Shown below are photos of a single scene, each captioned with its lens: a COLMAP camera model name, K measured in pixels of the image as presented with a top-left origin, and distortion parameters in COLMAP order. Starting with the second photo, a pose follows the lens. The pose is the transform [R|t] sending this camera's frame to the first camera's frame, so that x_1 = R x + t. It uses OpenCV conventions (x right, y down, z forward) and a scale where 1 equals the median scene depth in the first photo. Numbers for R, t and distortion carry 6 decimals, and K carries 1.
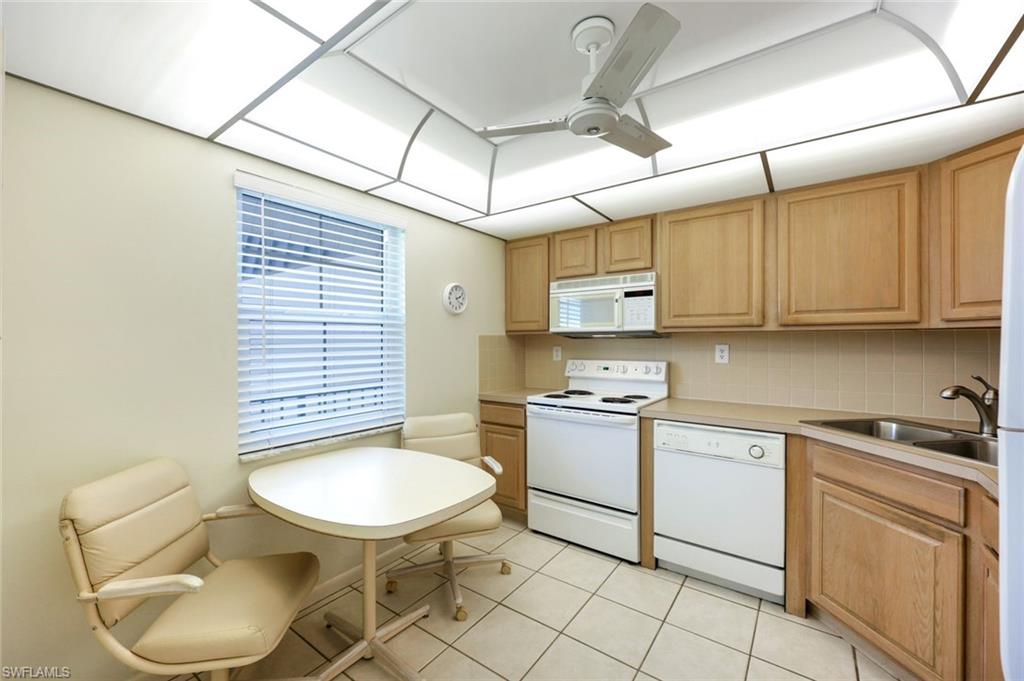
lens RADIAL K [[410.1, 0, 508.8], [0, 410.1, 341.4], [0, 0, 1]] dist [-0.002343, 0.000321]
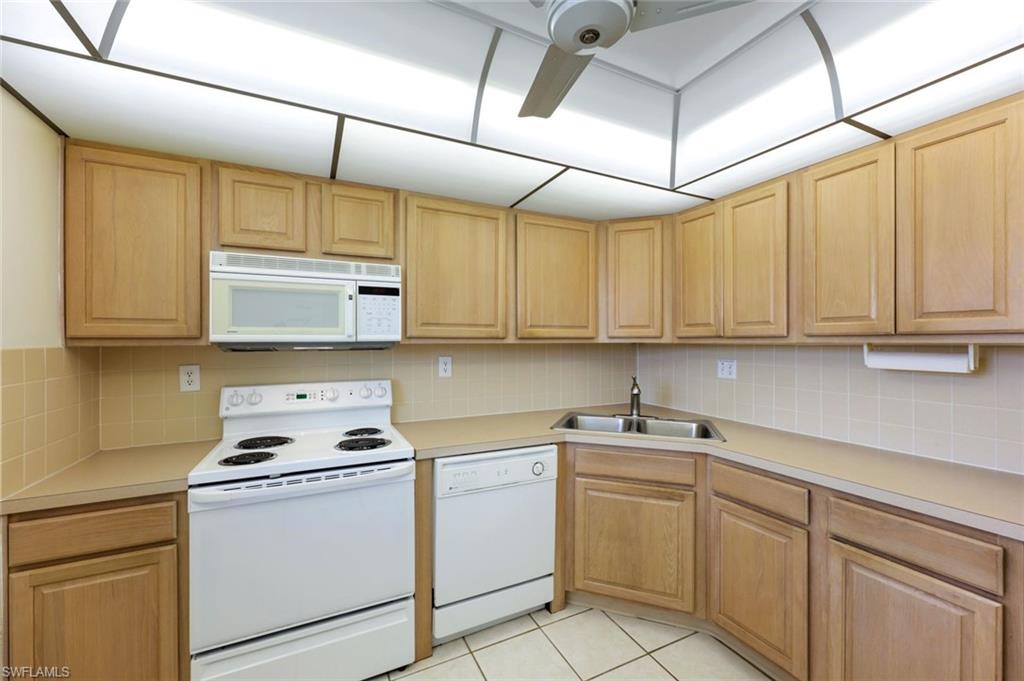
lens RADIAL K [[410.1, 0, 512.1], [0, 410.1, 341.3], [0, 0, 1]] dist [-0.002343, 0.000321]
pose [[0.459853, -0.000712, 0.887995, -0.243653], [0.000646, 1.000000, 0.000467, -0.029064], [-0.887995, 0.000359, 0.459853, 0.490540]]
